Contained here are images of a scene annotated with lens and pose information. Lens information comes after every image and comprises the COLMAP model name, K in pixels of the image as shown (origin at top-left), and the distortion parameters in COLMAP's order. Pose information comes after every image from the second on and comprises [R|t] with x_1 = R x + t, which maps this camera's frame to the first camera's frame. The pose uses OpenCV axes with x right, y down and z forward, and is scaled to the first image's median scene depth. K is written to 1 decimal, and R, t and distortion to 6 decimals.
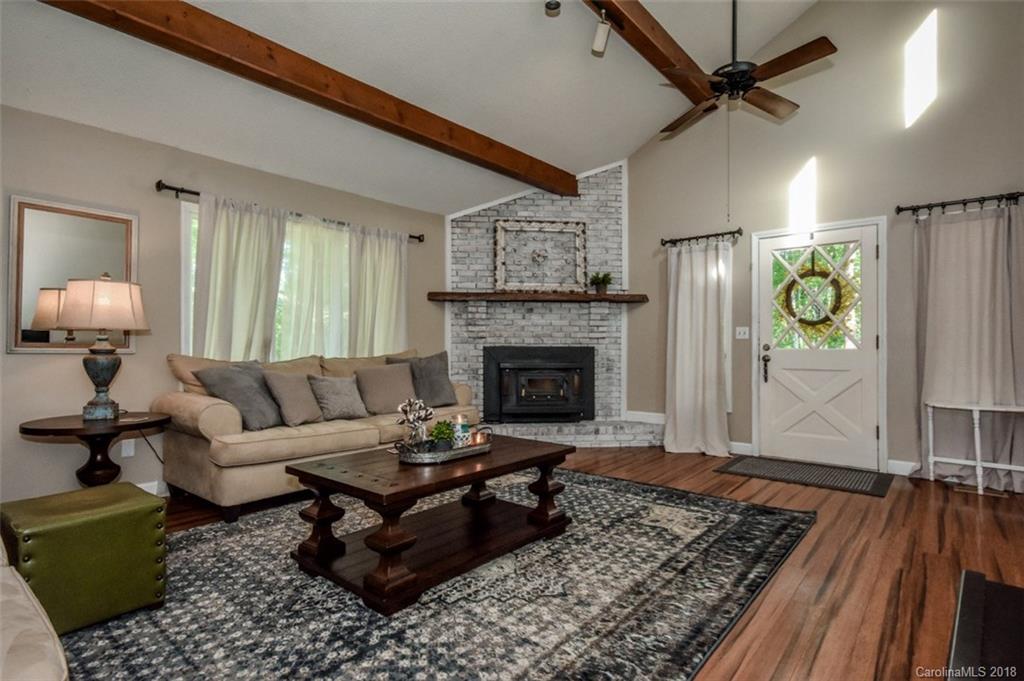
lens RADIAL K [[538.6, 0, 513.9], [0, 538.6, 342.5], [0, 0, 1]] dist [0.003874, 0.002147]
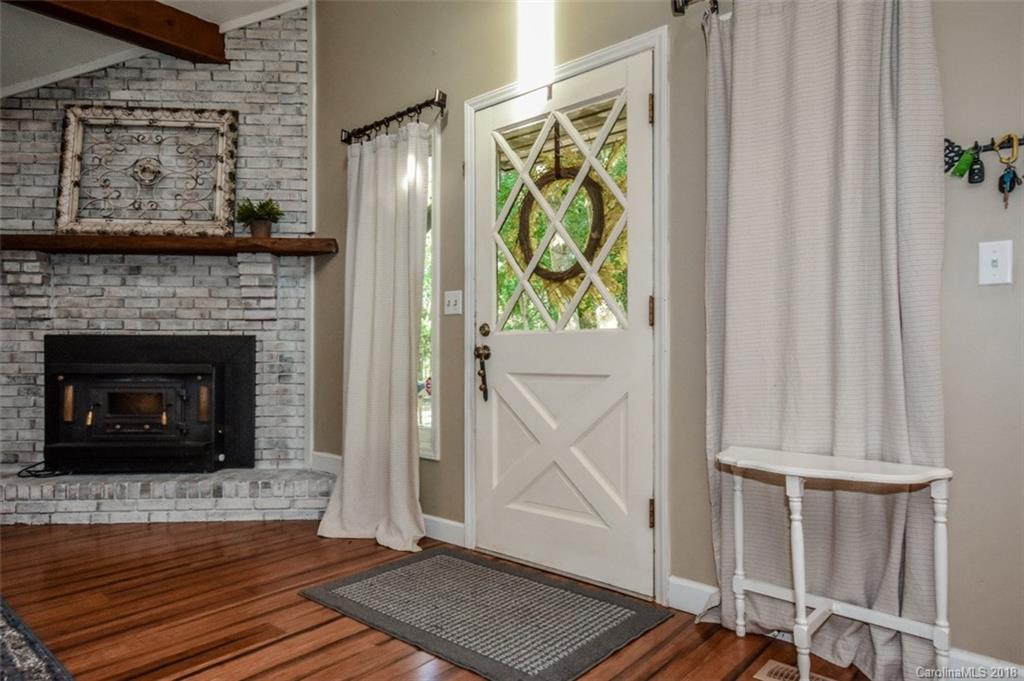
lens RADIAL K [[648.6, 0, 496.5], [0, 648.6, 354.0], [0, 0, 1]] dist [0.001082, 0.022993]
pose [[0.999118, -0.001292, -0.041968, 0.440893], [0.001516, 0.999985, 0.005324, 0.024418], [0.041960, -0.005383, 0.999105, 0.355473]]
